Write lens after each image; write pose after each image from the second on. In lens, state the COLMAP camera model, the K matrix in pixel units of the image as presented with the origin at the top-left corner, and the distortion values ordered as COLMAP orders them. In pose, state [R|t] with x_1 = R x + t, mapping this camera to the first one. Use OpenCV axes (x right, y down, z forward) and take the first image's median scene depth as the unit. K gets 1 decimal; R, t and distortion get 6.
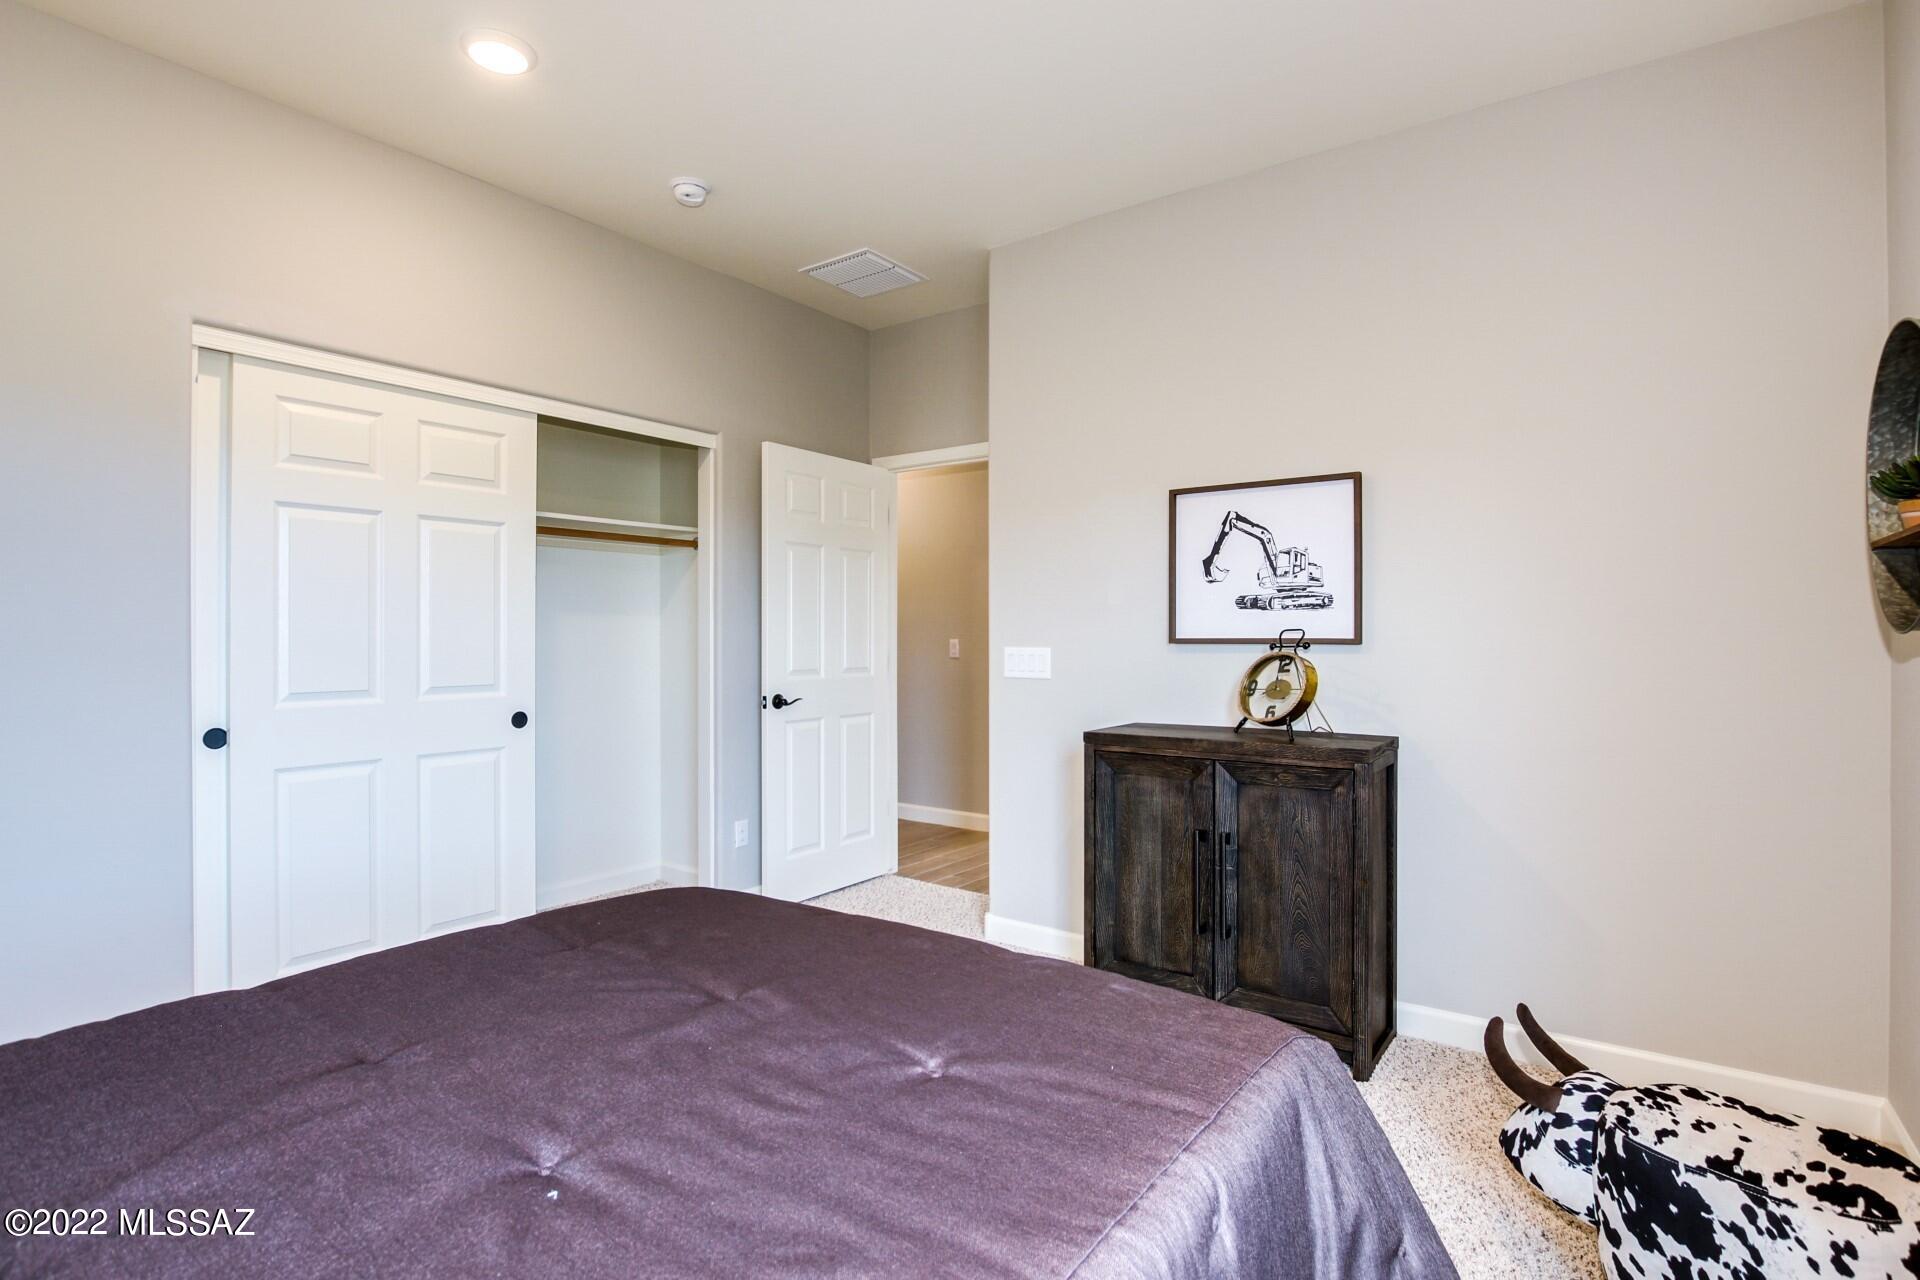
lens RADIAL K [[904.0, 0, 957.1], [0, 904.0, 643.1], [0, 0, 1]] dist [-0.028191, 0.000954]
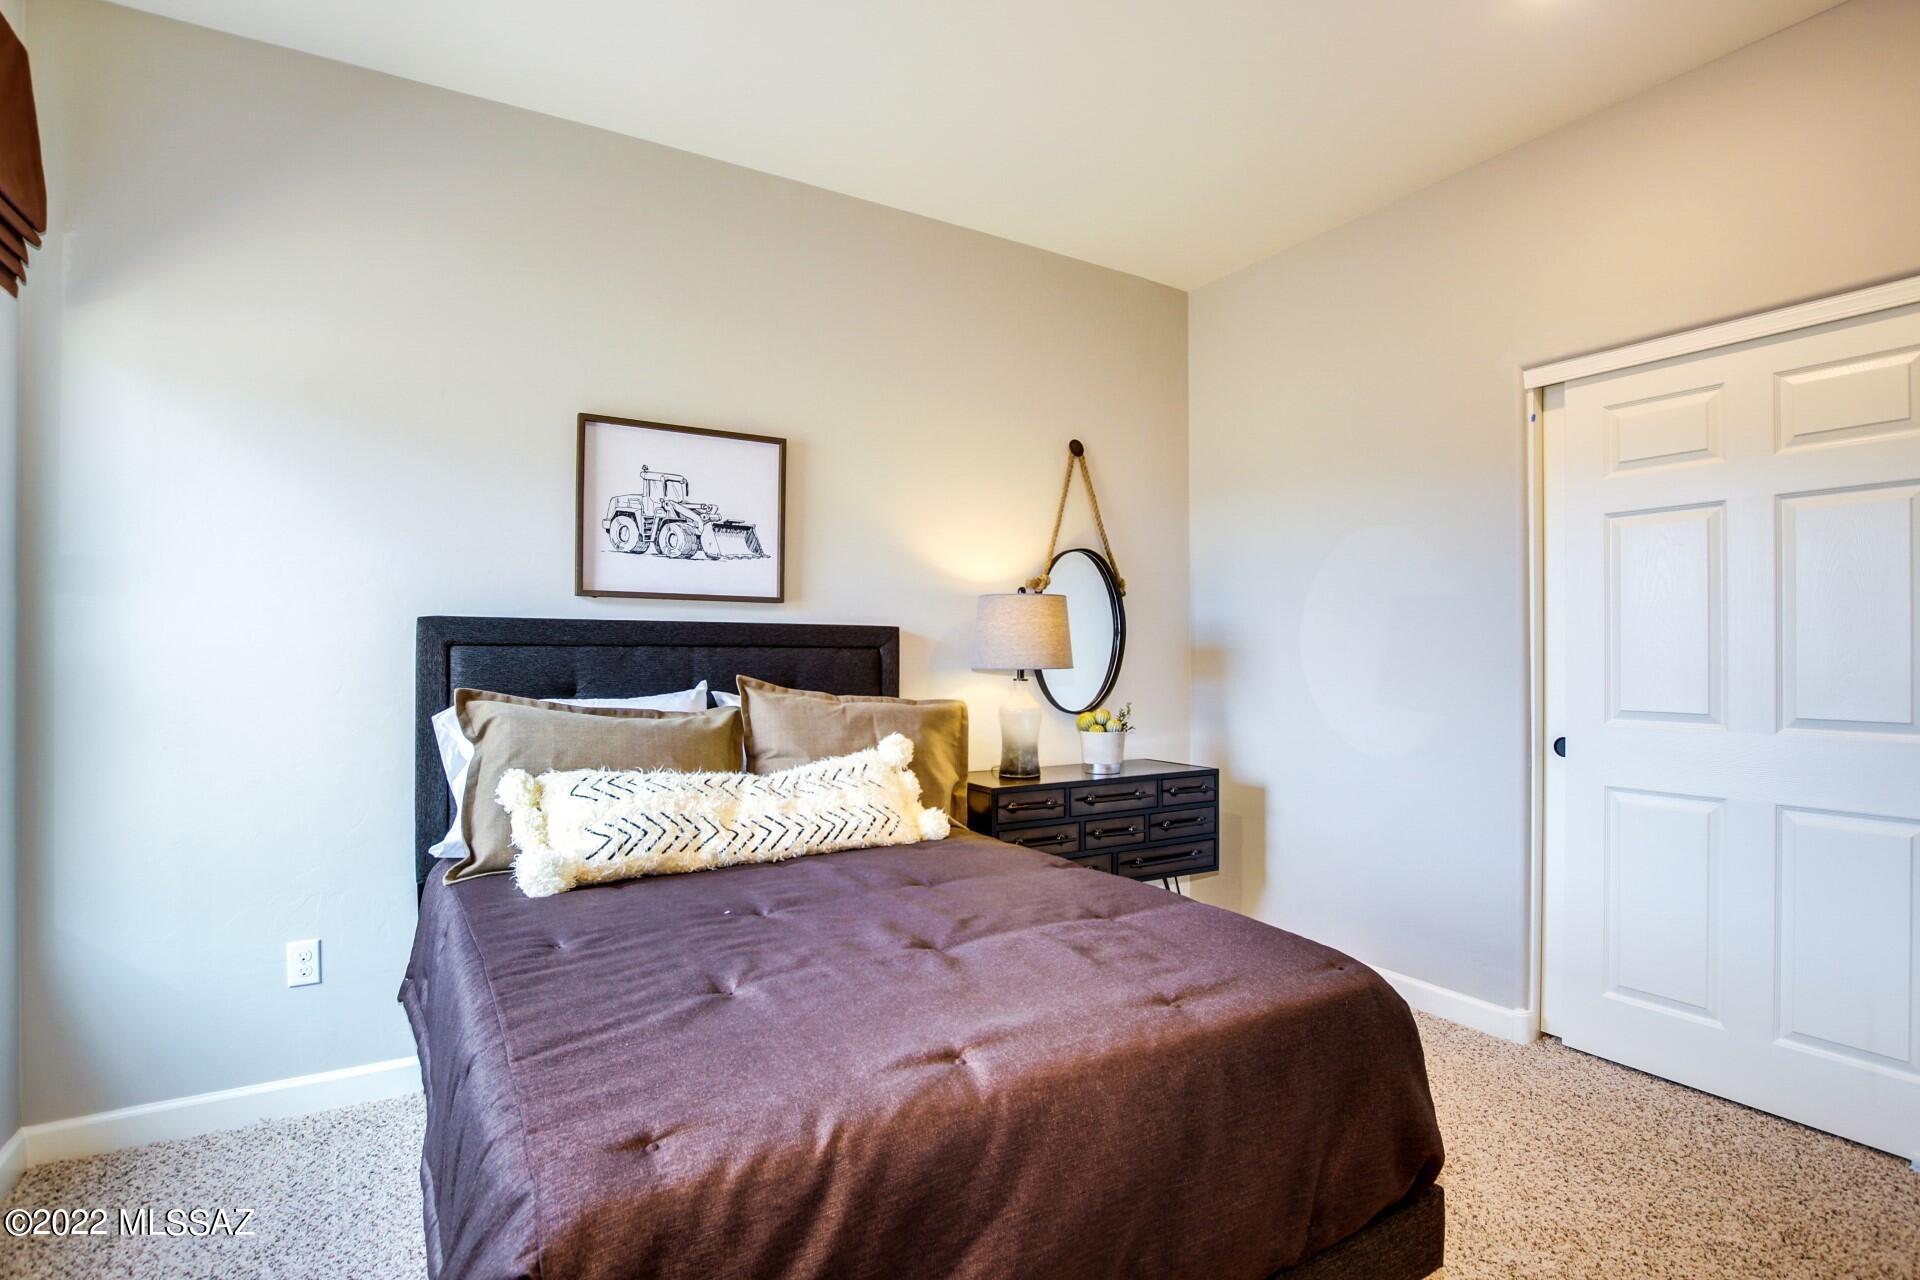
lens RADIAL K [[904.0, 0, 957.1], [0, 904.0, 643.1], [0, 0, 1]] dist [-0.028191, 0.000954]
pose [[-0.367827, -0.006304, -0.929873, 0.441473], [-0.007332, 0.999966, -0.003879, -0.008675], [0.929865, 0.005391, -0.367860, 0.746653]]
